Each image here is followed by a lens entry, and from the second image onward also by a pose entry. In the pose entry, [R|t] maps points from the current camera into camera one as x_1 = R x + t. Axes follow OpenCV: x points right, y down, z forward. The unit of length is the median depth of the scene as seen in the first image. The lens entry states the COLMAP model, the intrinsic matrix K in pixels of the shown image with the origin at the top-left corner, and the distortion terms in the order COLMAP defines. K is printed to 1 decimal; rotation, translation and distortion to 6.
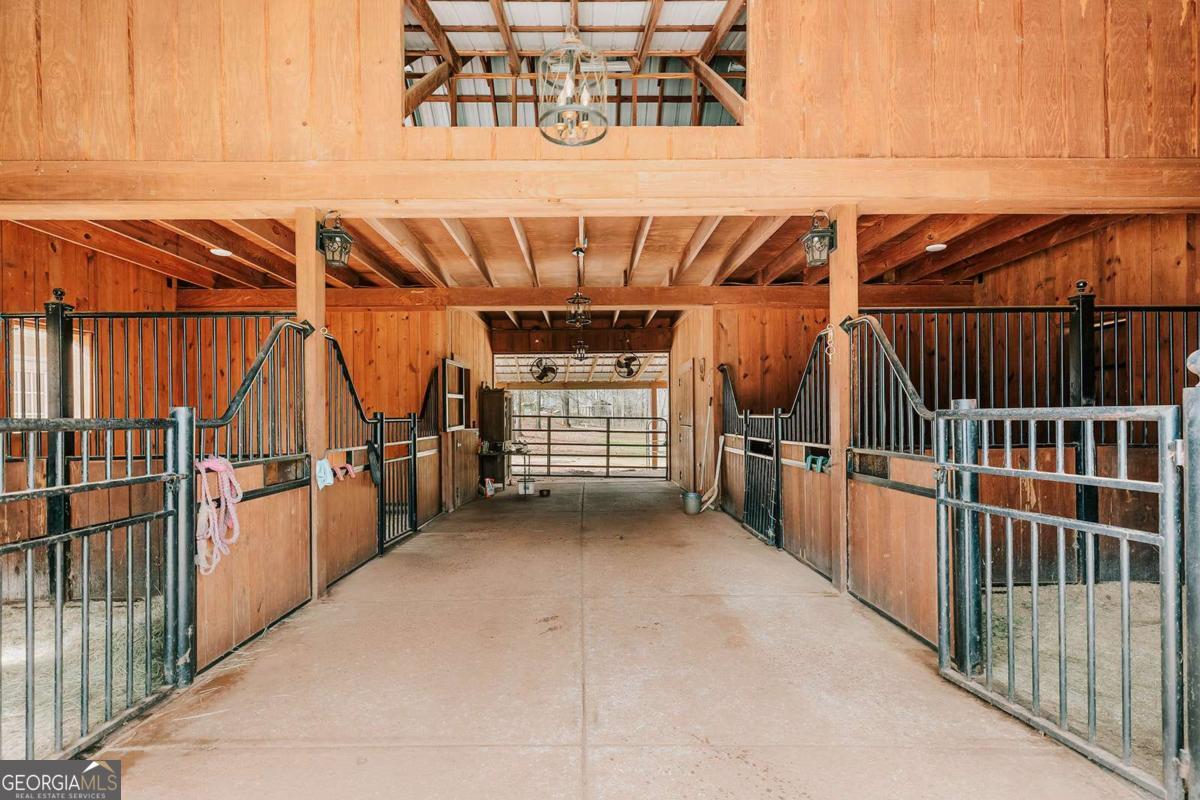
lens RADIAL K [[554.5, 0, 597.1], [0, 554.5, 404.7], [0, 0, 1]] dist [0.001752, -0.000045]
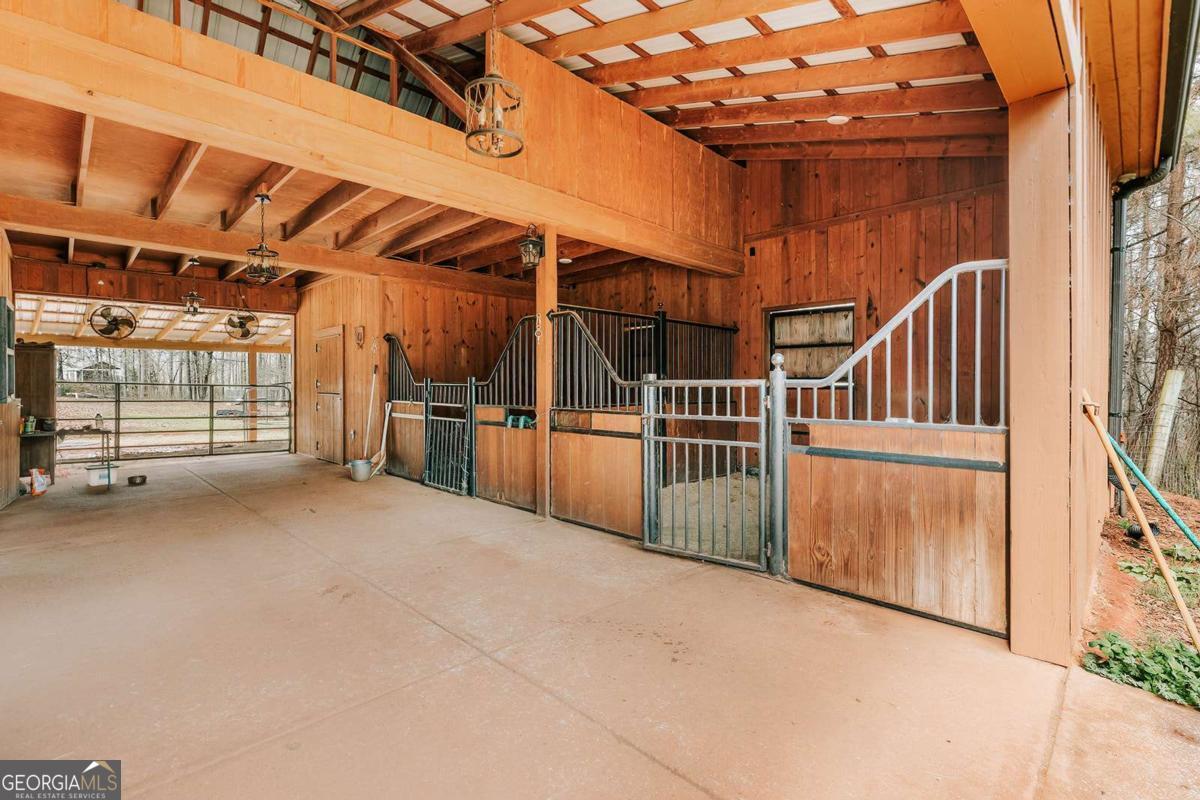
lens RADIAL K [[540.7, 0, 599.9], [0, 540.7, 372.5], [0, 0, 1]] dist [0.000244, 0.000199]
pose [[0.713624, 0.023279, 0.700142, -0.251752], [-0.021109, 0.999708, -0.011724, 0.003438], [-0.700210, -0.006413, 0.713908, -0.004136]]
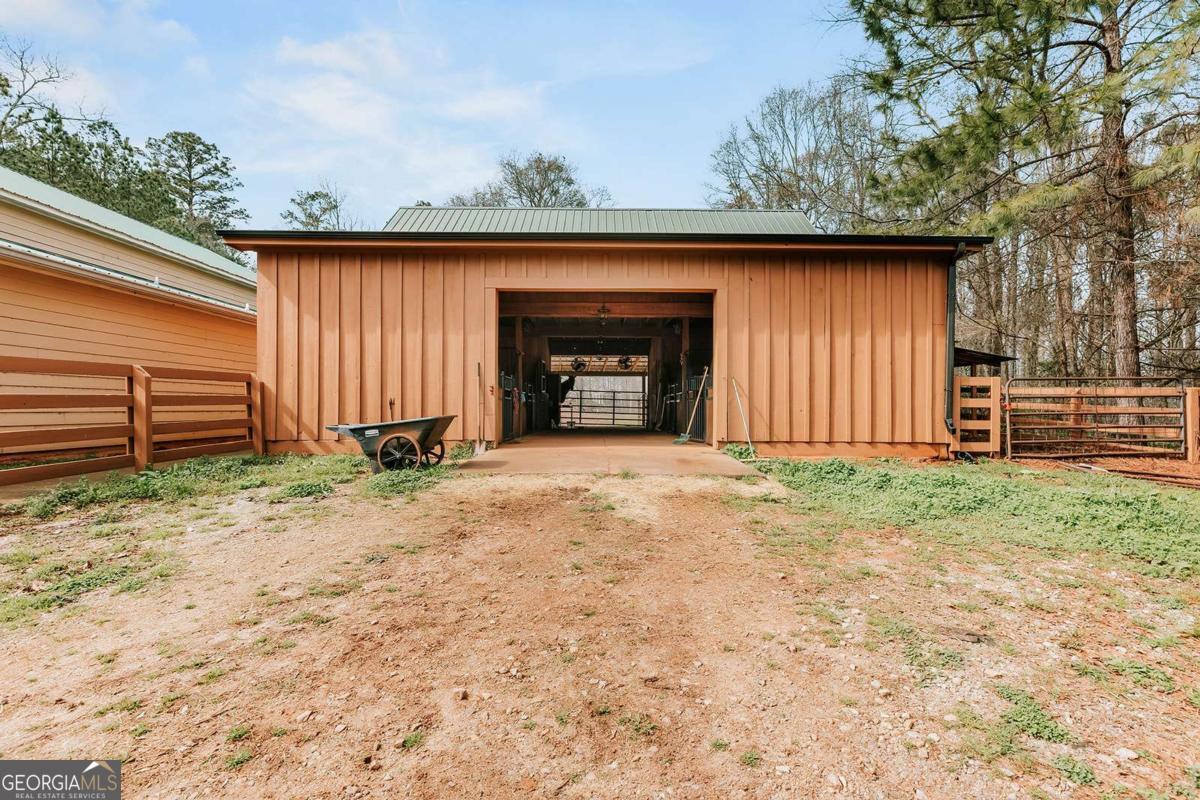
lens RADIAL K [[554.5, 0, 597.1], [0, 554.5, 404.7], [0, 0, 1]] dist [0.001752, -0.000045]
pose [[0.999917, 0.011478, -0.005836, -0.044284], [-0.011378, 0.999791, 0.017014, 0.067926], [0.006030, -0.016946, 0.999838, -1.450982]]
